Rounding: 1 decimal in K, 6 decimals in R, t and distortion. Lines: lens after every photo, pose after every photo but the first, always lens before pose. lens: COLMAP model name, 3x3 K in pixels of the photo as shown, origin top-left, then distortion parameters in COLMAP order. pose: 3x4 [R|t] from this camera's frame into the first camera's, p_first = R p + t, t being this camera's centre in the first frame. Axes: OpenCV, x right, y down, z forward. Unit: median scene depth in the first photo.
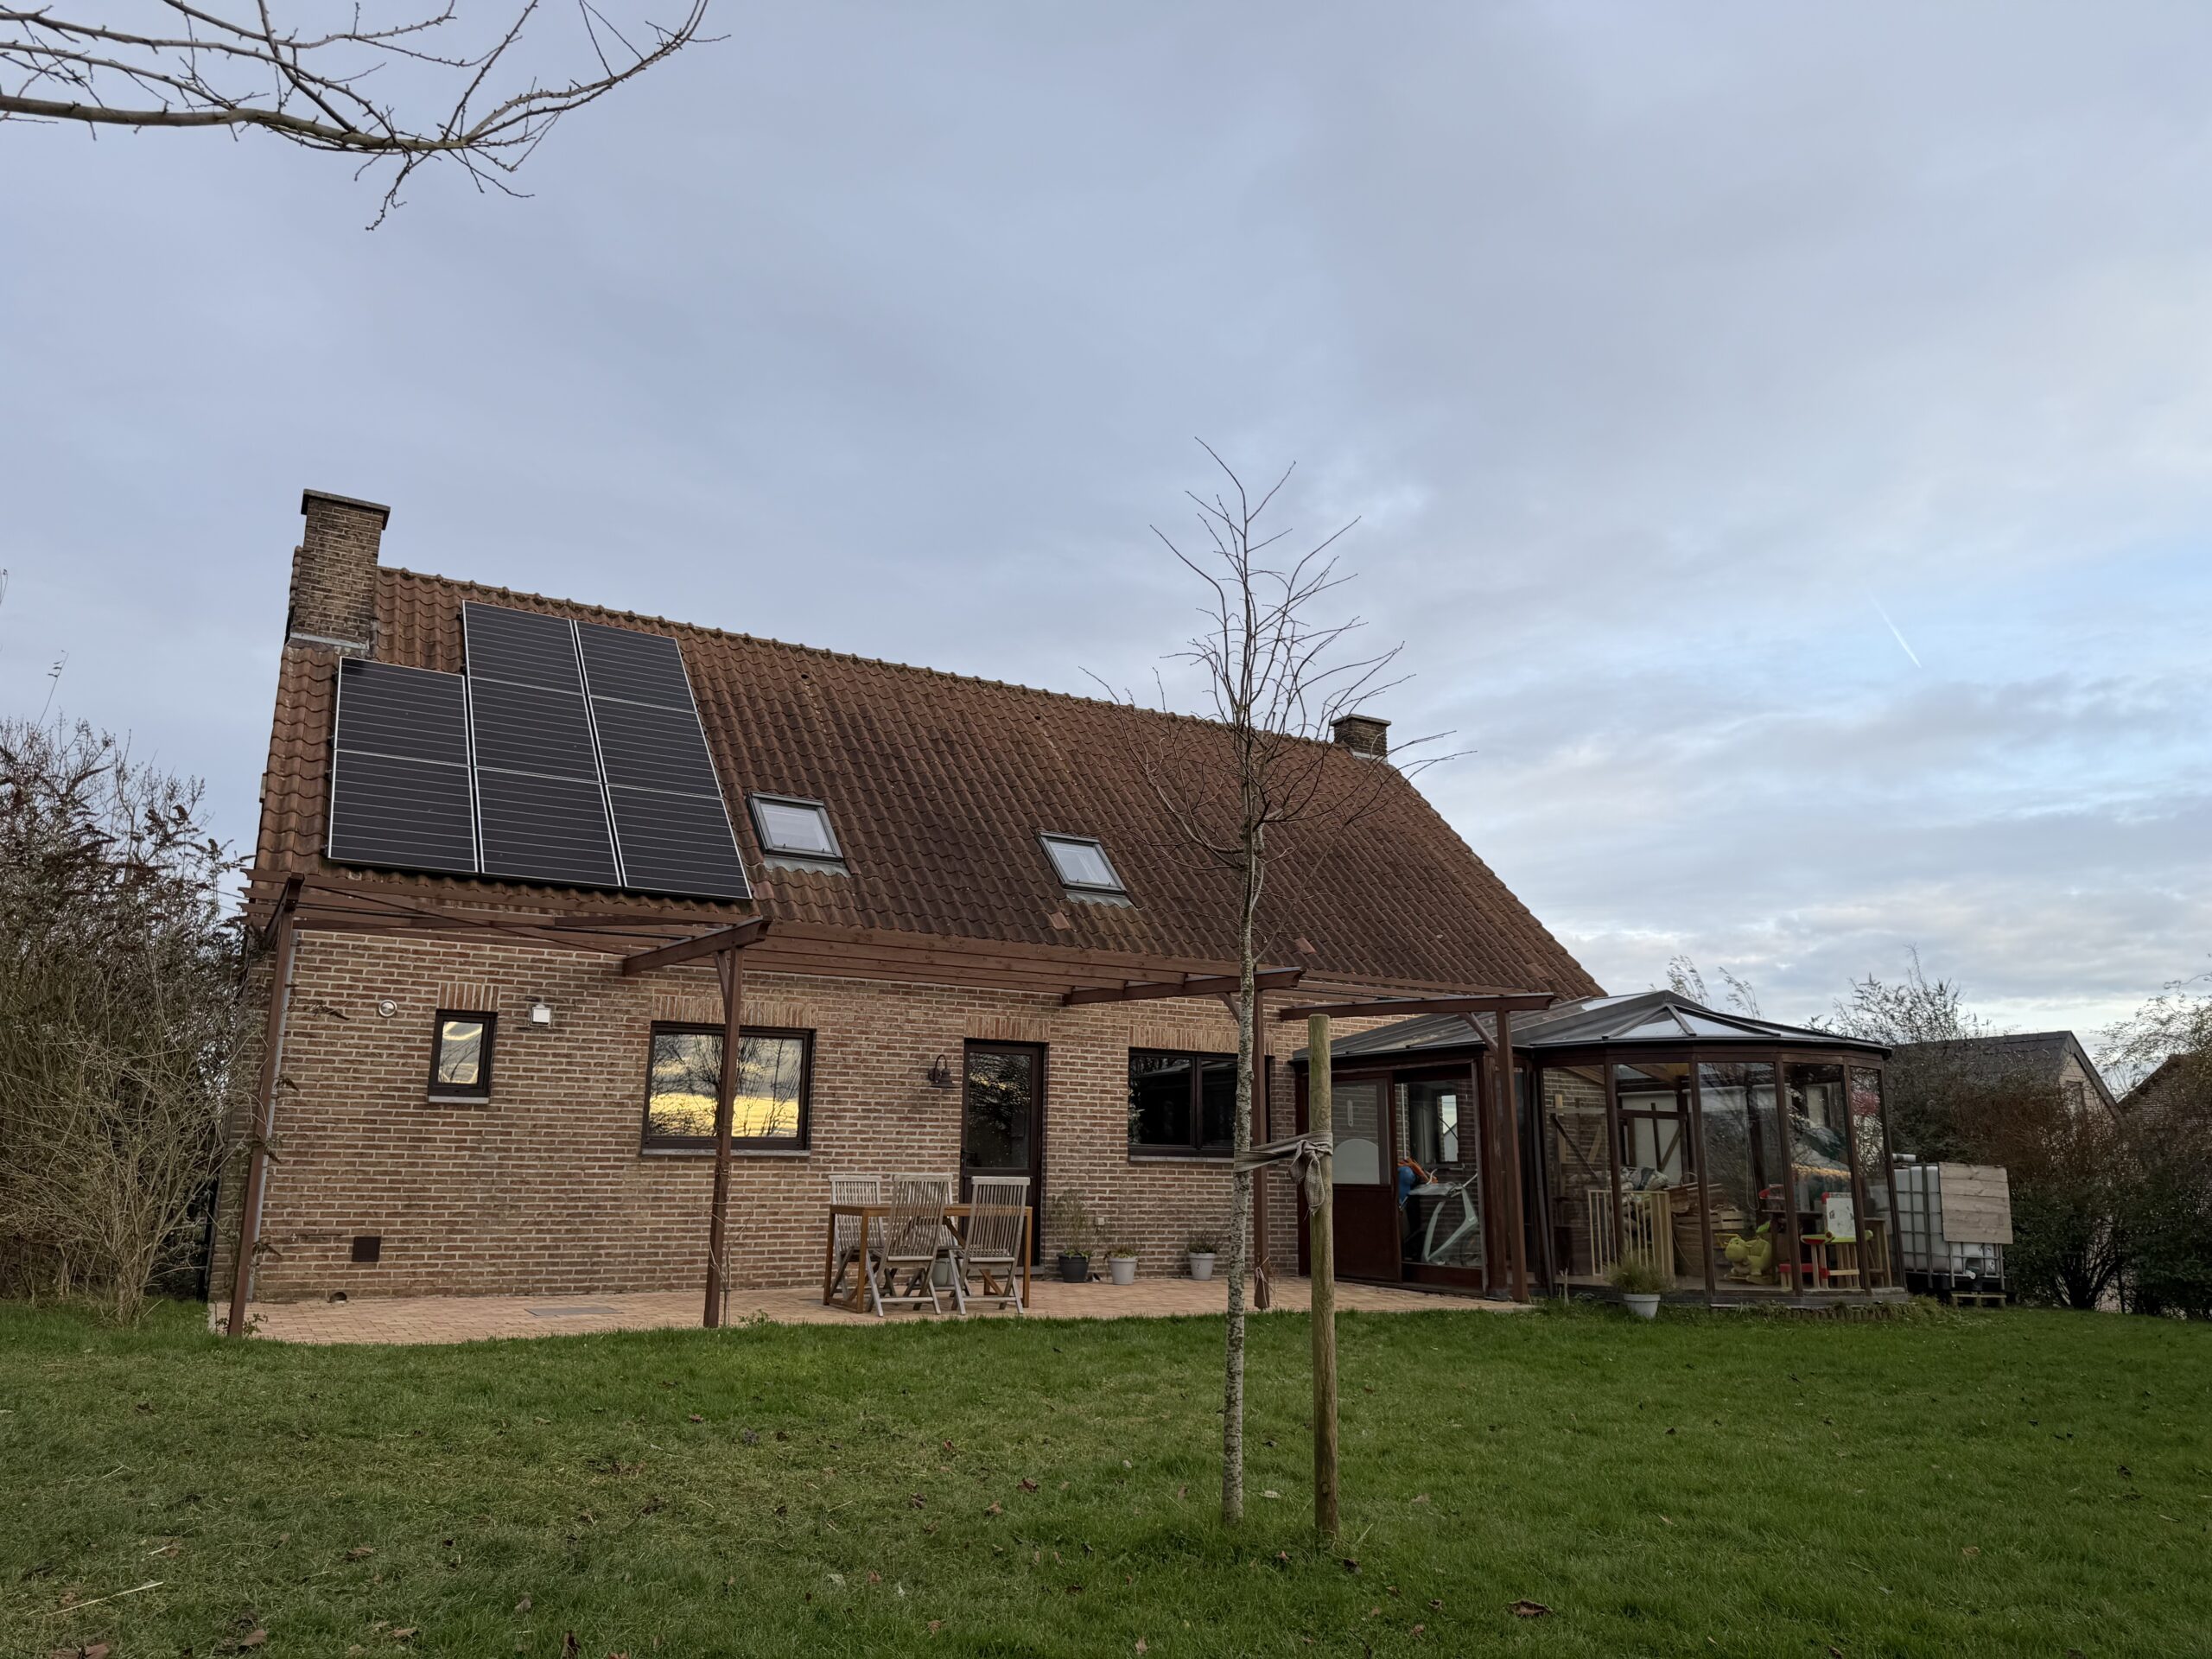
lens RADIAL K [[1531.1, 0, 1106.0], [0, 1531.1, 829.5], [0, 0, 1]] dist [0.143886, -0.260045]
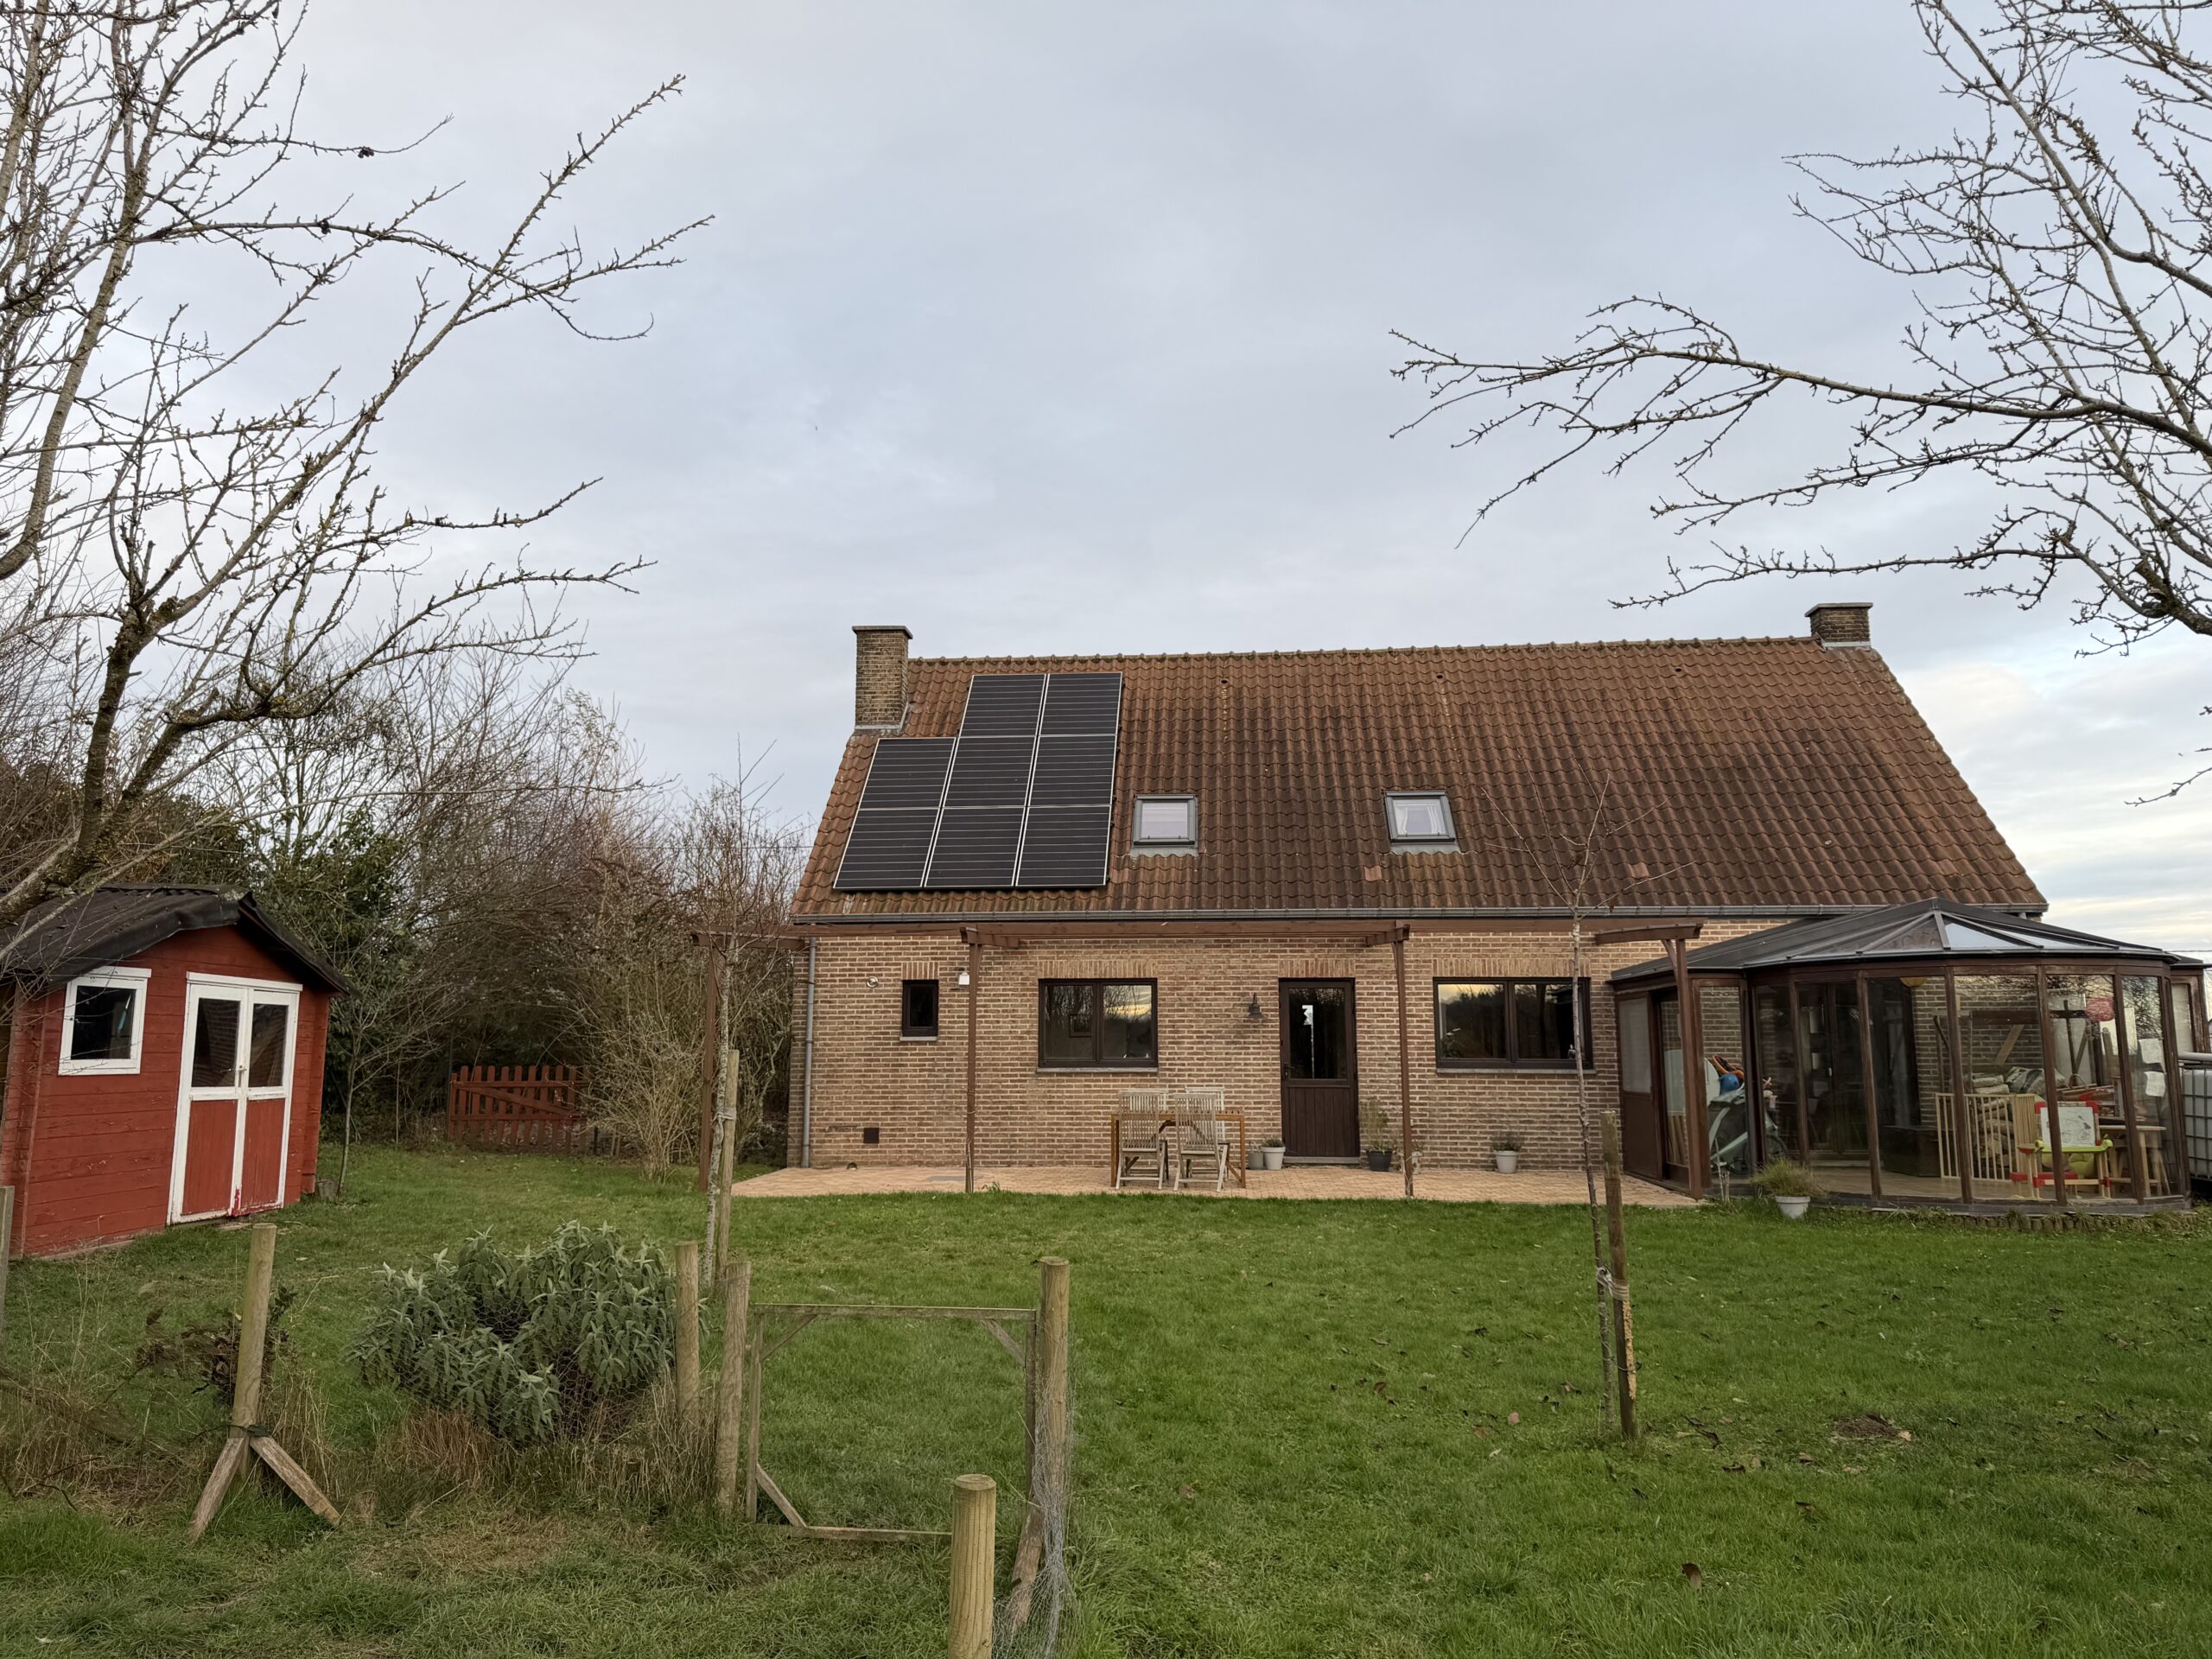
lens RADIAL K [[1531.1, 0, 1106.0], [0, 1531.1, 829.5], [0, 0, 1]] dist [0.143886, -0.260045]
pose [[0.829133, -0.094624, -0.550986, 0.494496], [0.136615, 0.989986, 0.035565, -0.048630], [0.542103, -0.104761, 0.833756, -0.111655]]
